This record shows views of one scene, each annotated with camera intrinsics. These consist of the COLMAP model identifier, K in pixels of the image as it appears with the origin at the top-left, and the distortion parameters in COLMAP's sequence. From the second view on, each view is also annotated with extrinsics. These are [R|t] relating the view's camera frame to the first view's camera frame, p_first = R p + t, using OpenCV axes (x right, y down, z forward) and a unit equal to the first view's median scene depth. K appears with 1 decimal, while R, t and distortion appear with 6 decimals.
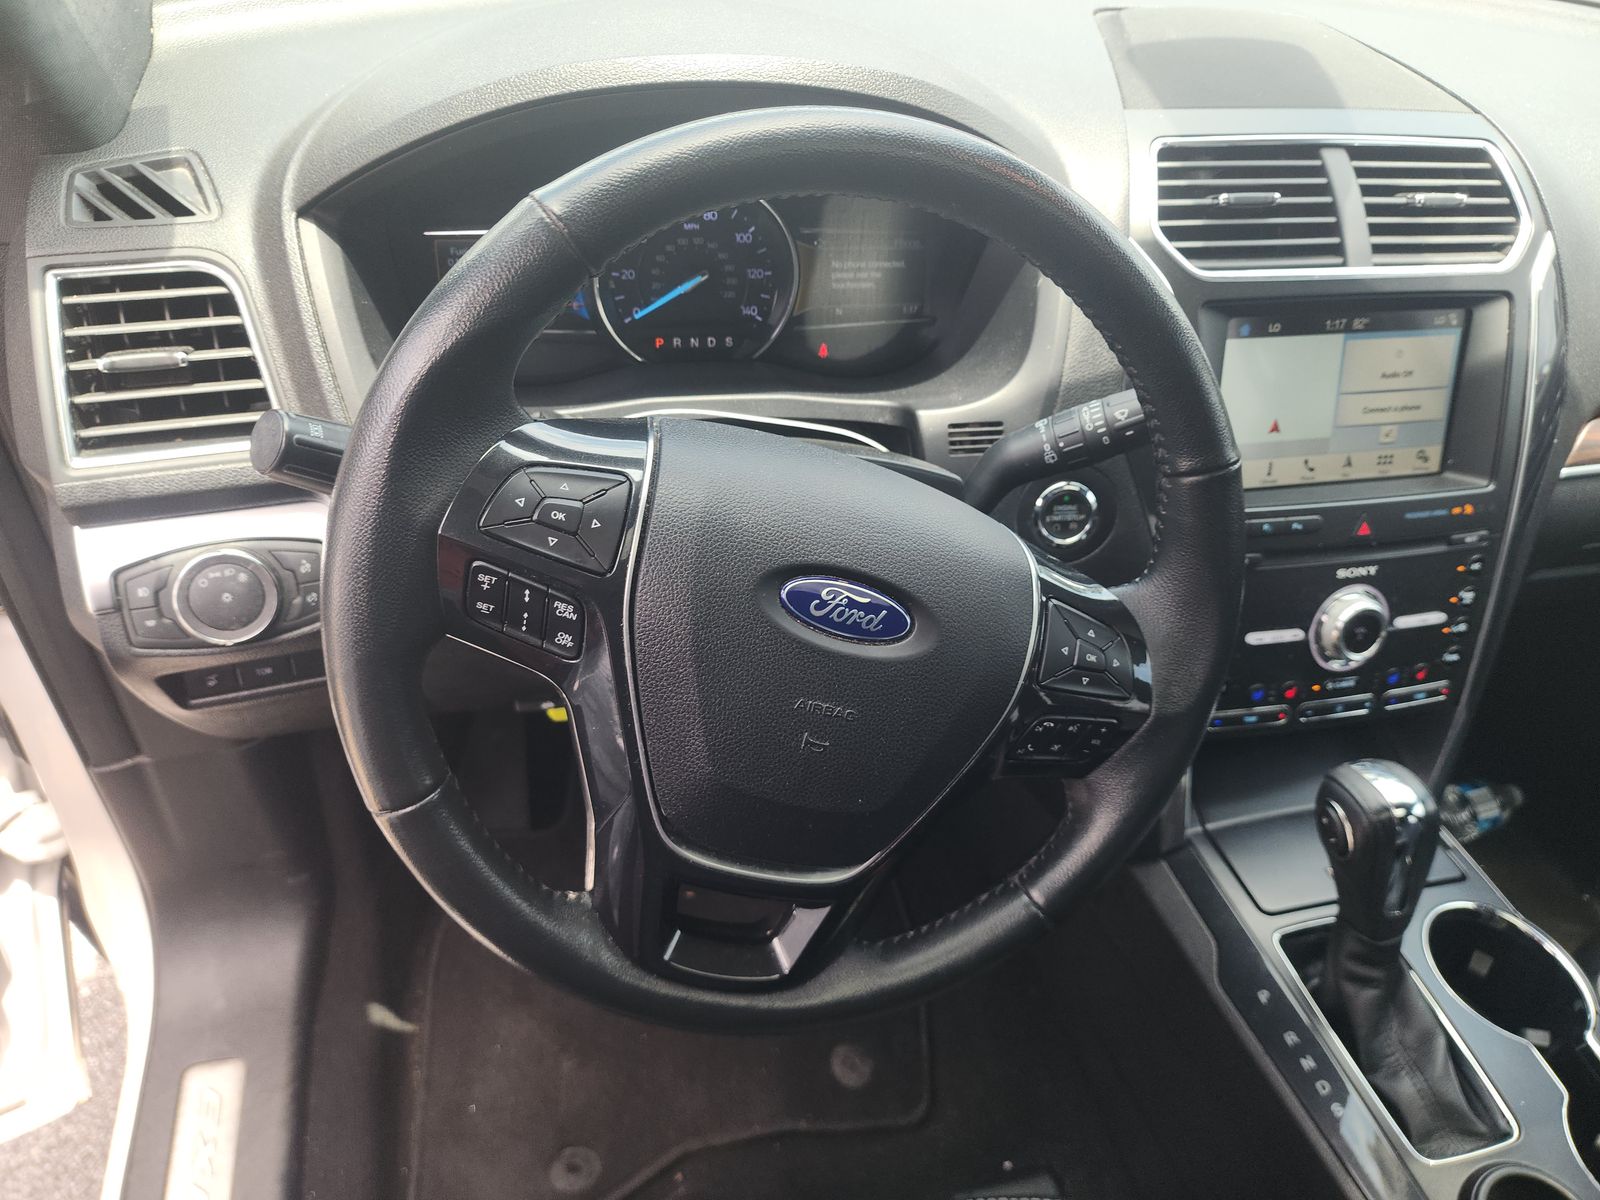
lens RADIAL K [[1078.4, 0, 800.0], [0, 1078.4, 600.0], [0, 0, 1]] dist [0.046656, -0.065214]
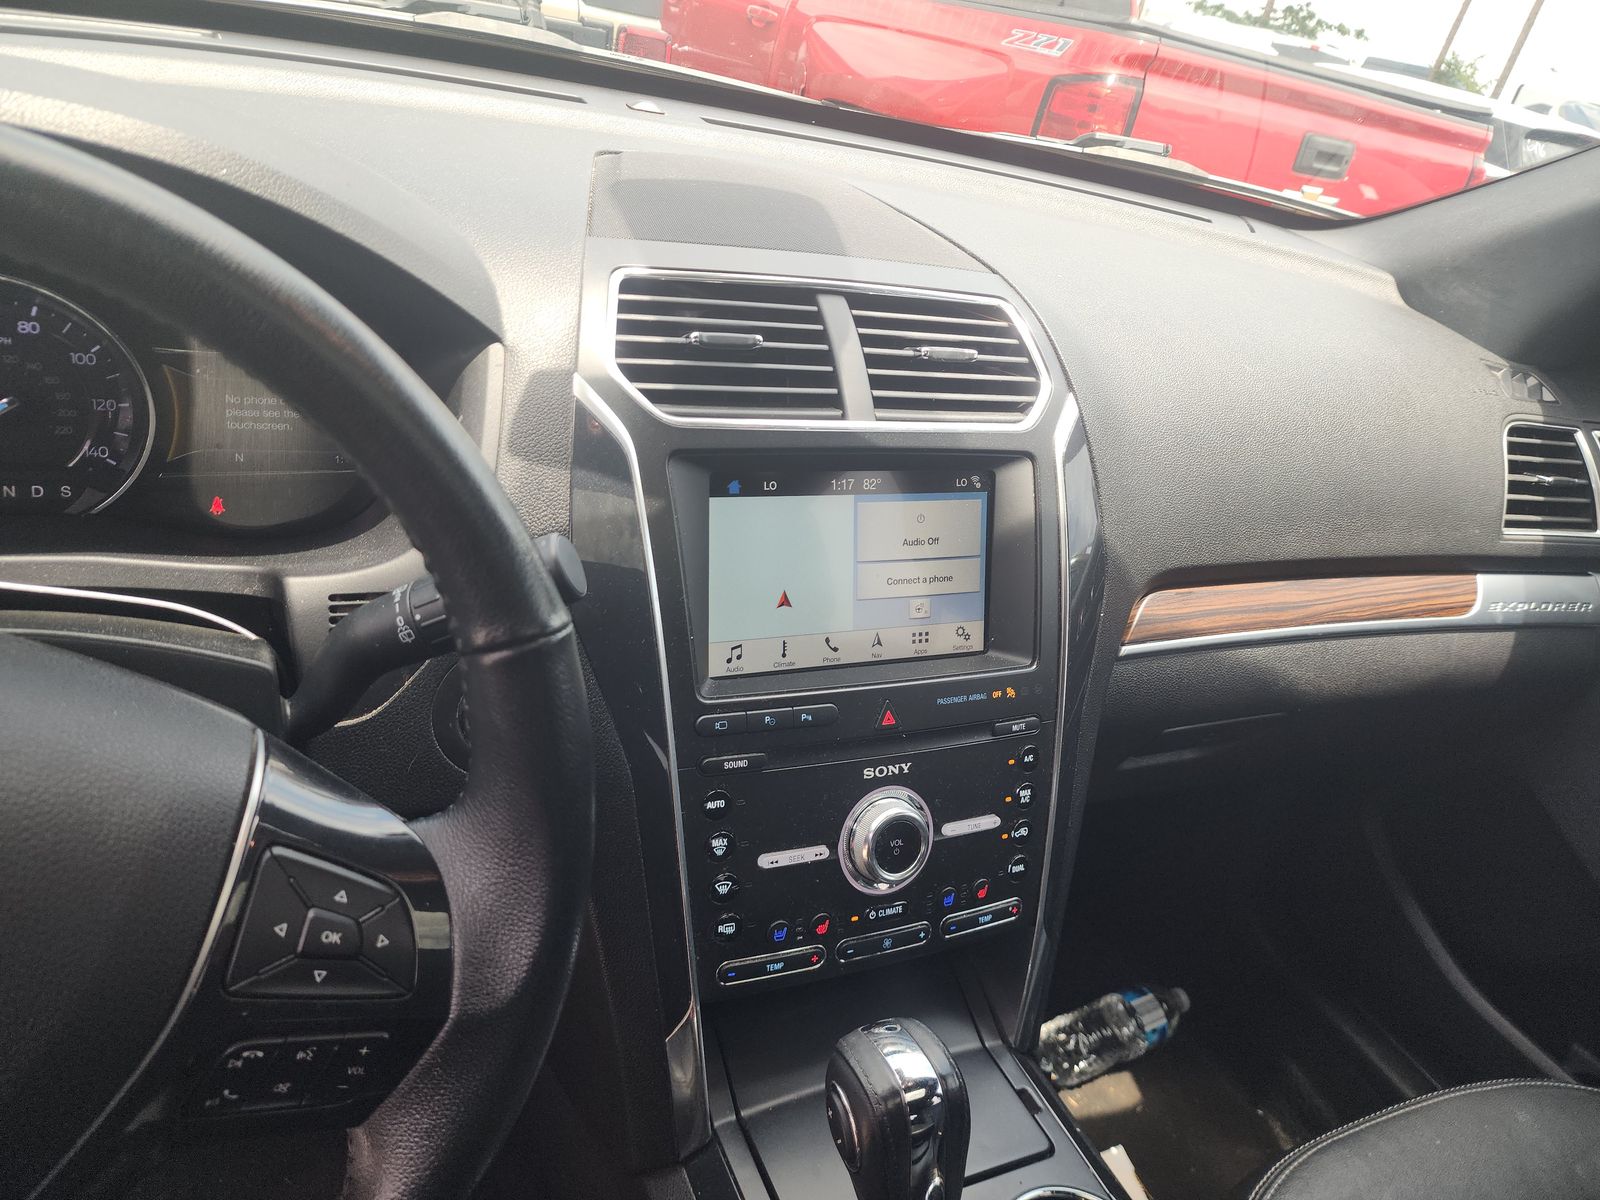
lens RADIAL K [[1084.9, 0, 801.6], [0, 1084.9, 569.5], [0, 0, 1]] dist [0.009395, -0.003545]
pose [[0.978067, 0.000284, 0.208291, 0.276153], [0.042637, 0.978551, -0.201544, -0.012441], [-0.203880, 0.206004, 0.957076, 0.187687]]
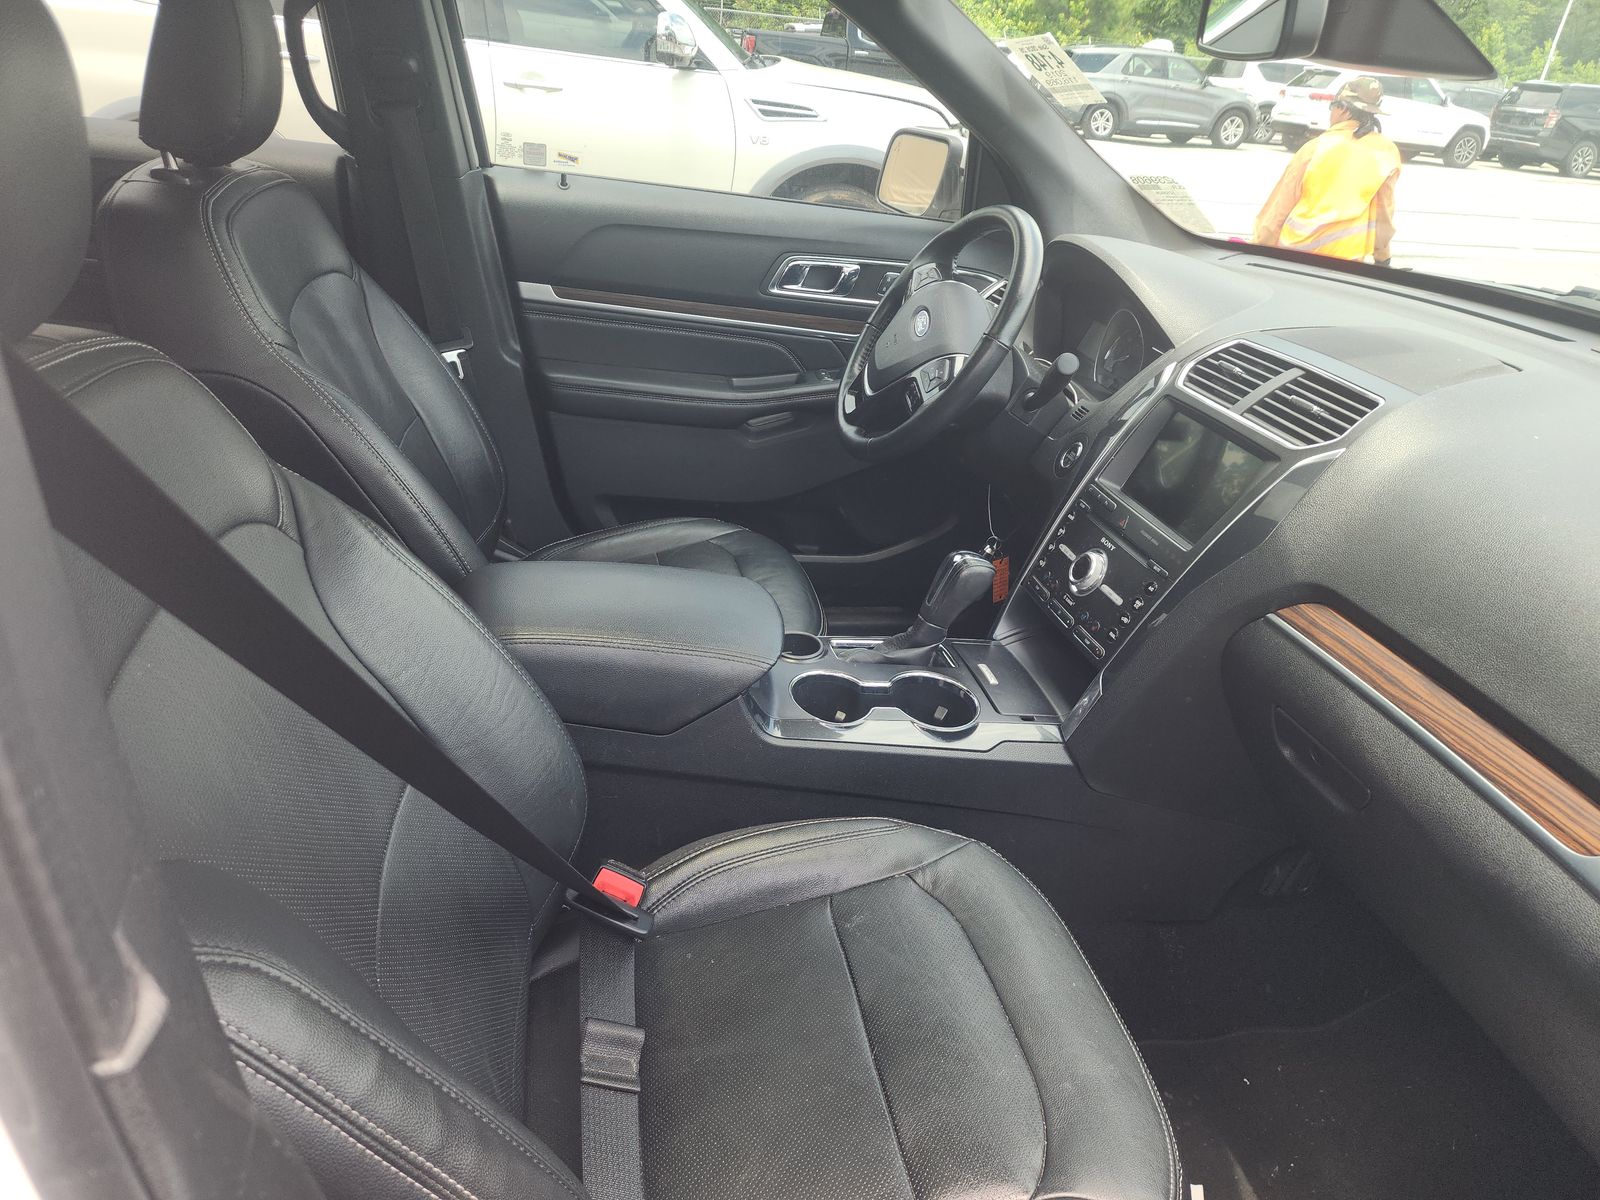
lens RADIAL K [[1078.4, 0, 800.0], [0, 1078.4, 600.0], [0, 0, 1]] dist [0.046656, -0.065214]
pose [[-0.011072, 0.366723, -0.930264, 2.170832], [-0.731248, 0.631569, 0.257676, -0.055112], [0.682022, 0.683107, 0.261173, 0.270074]]
